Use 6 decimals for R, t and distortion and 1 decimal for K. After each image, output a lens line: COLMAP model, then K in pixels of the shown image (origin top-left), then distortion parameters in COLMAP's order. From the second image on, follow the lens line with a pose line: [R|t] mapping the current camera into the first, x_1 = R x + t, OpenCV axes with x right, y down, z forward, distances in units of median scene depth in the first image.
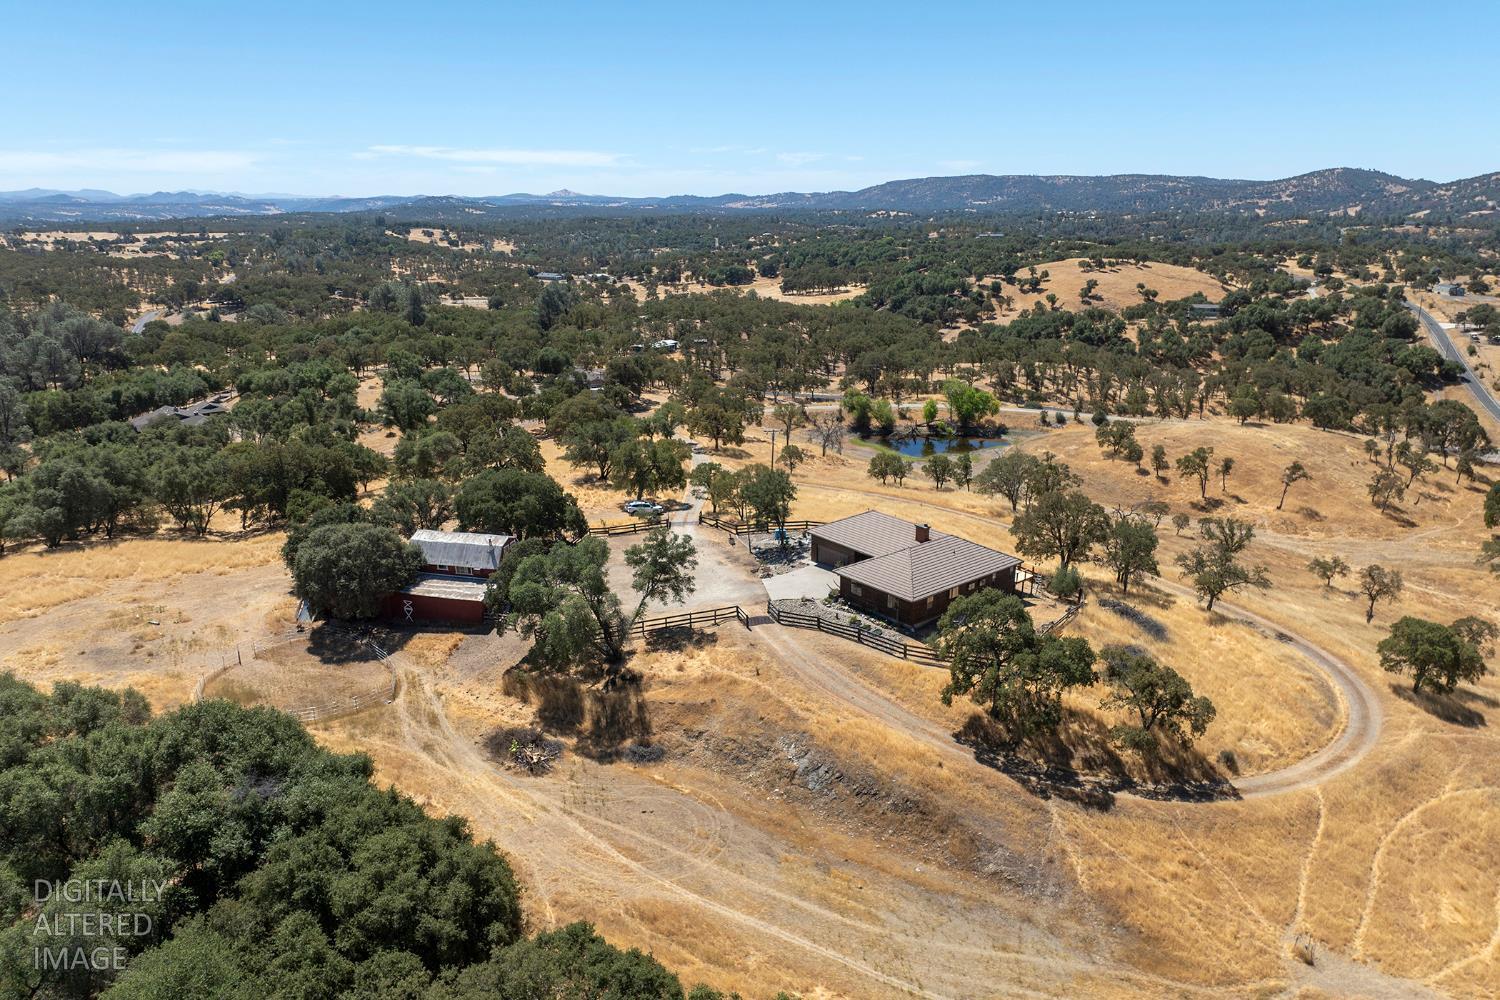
lens RADIAL K [[1055.5, 0, 745.6], [0, 1055.5, 502.6], [0, 0, 1]] dist [-0.042864, 0.009336]
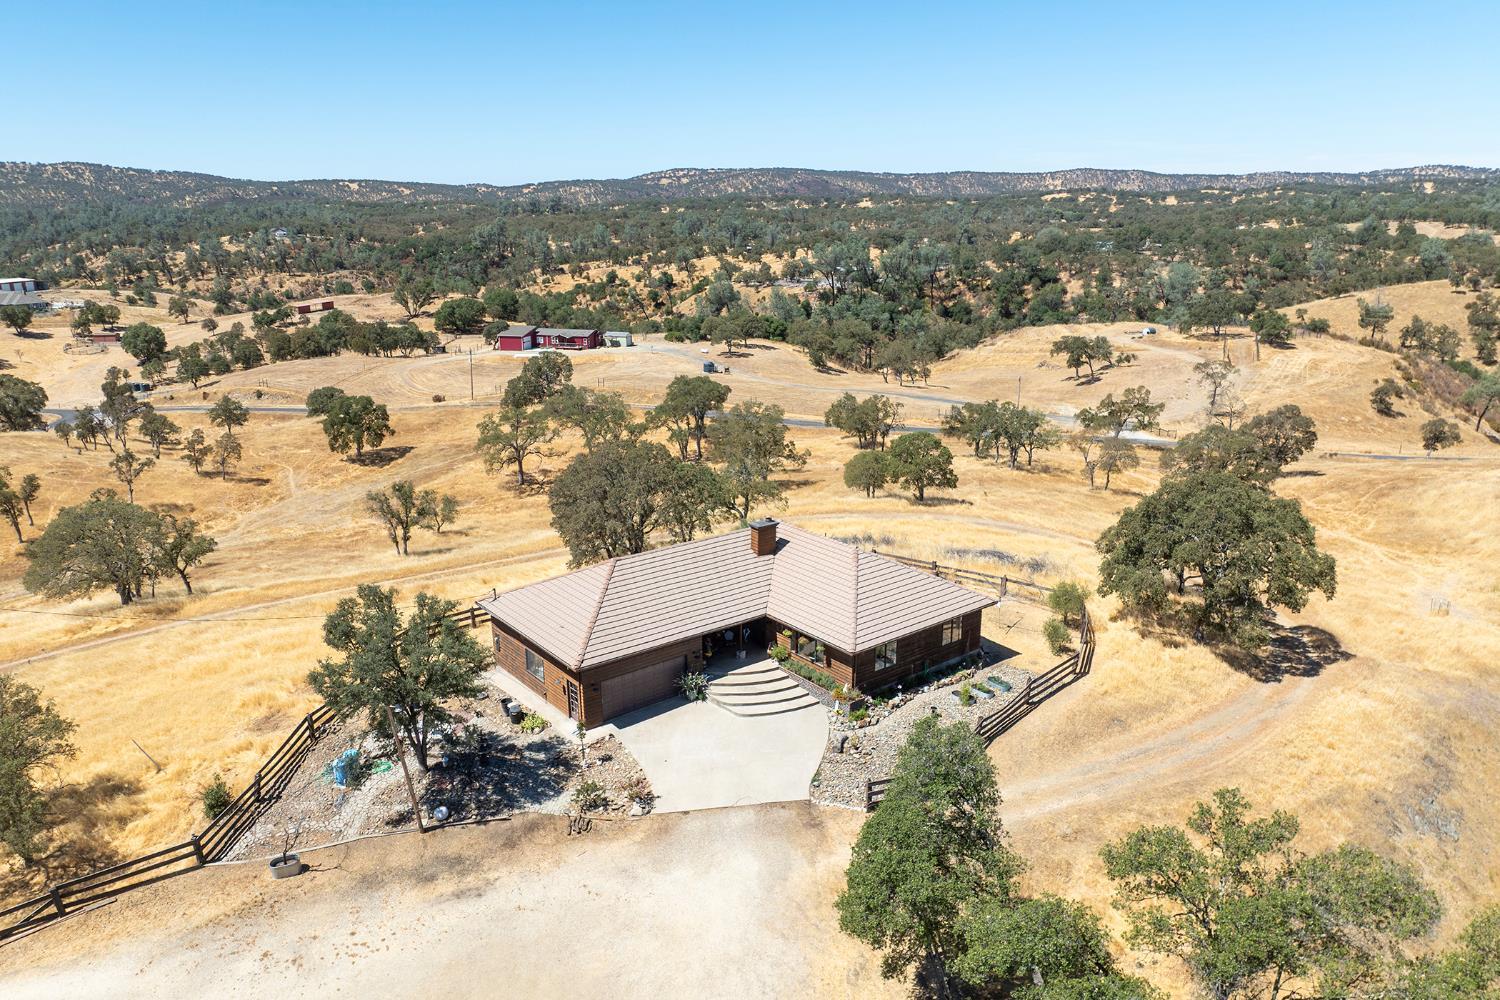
lens RADIAL K [[1055.5, 0, 745.6], [0, 1055.5, 502.6], [0, 0, 1]] dist [-0.042864, 0.009336]
pose [[0.012456, -0.275250, 0.961292, -0.059071], [0.286978, 0.921907, 0.260254, -0.022479], [-0.957856, 0.272628, 0.090474, 0.167106]]
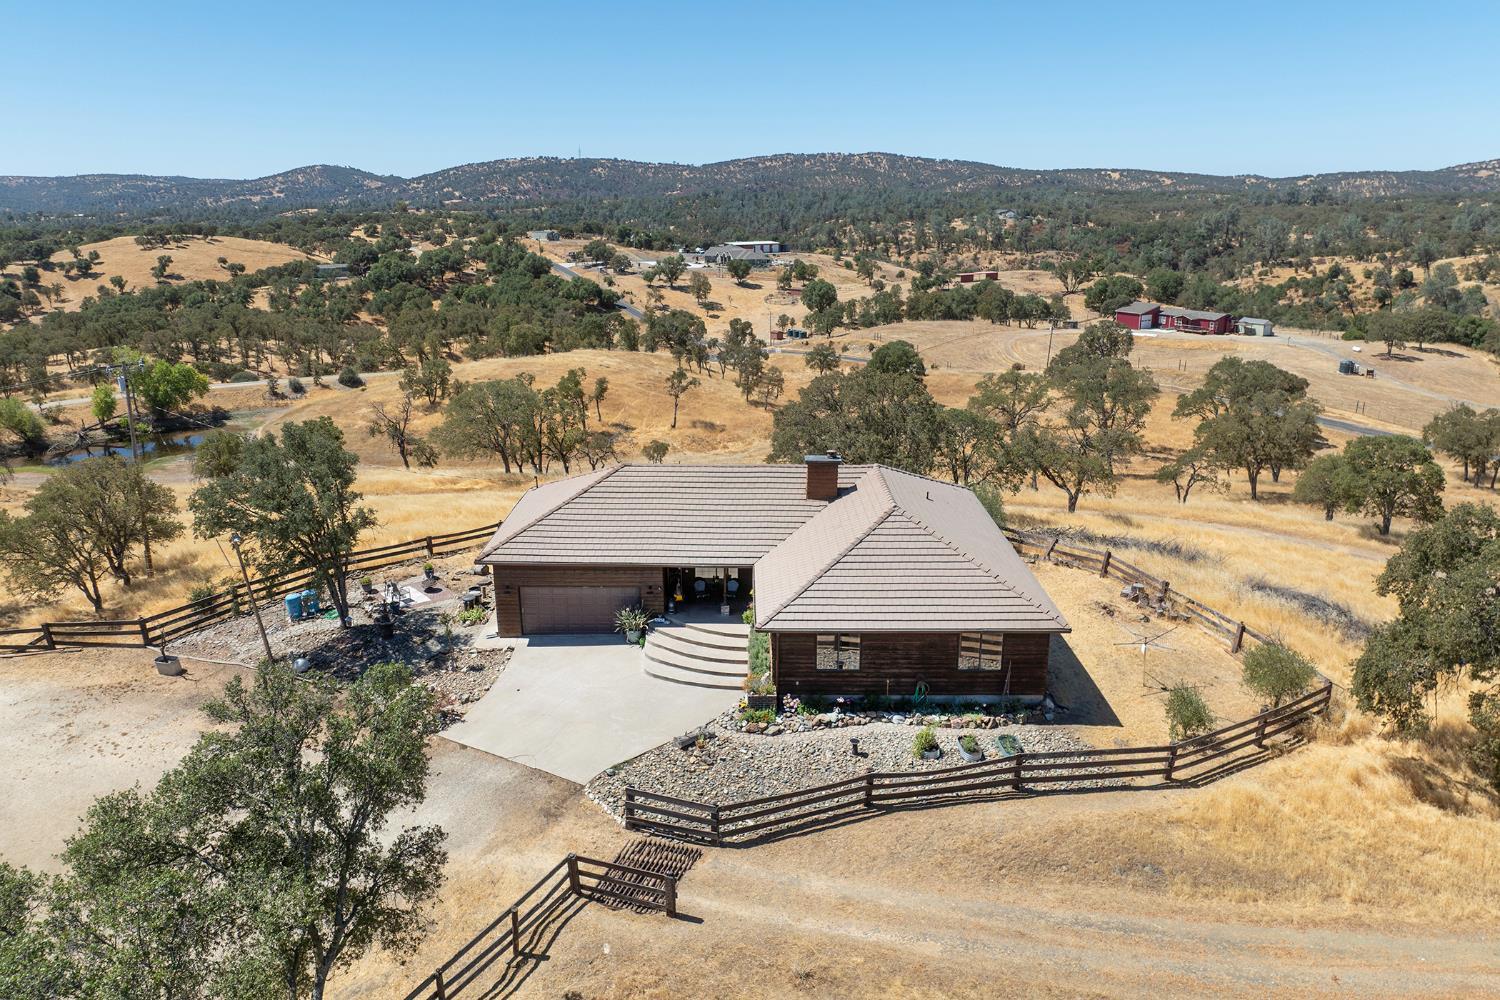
lens RADIAL K [[1055.5, 0, 745.6], [0, 1055.5, 502.6], [0, 0, 1]] dist [-0.042864, 0.009336]
pose [[0.636909, -0.216824, 0.739820, -0.027035], [0.218862, 0.971006, 0.096161, -0.001302], [-0.739220, 0.100673, 0.665897, 0.131137]]
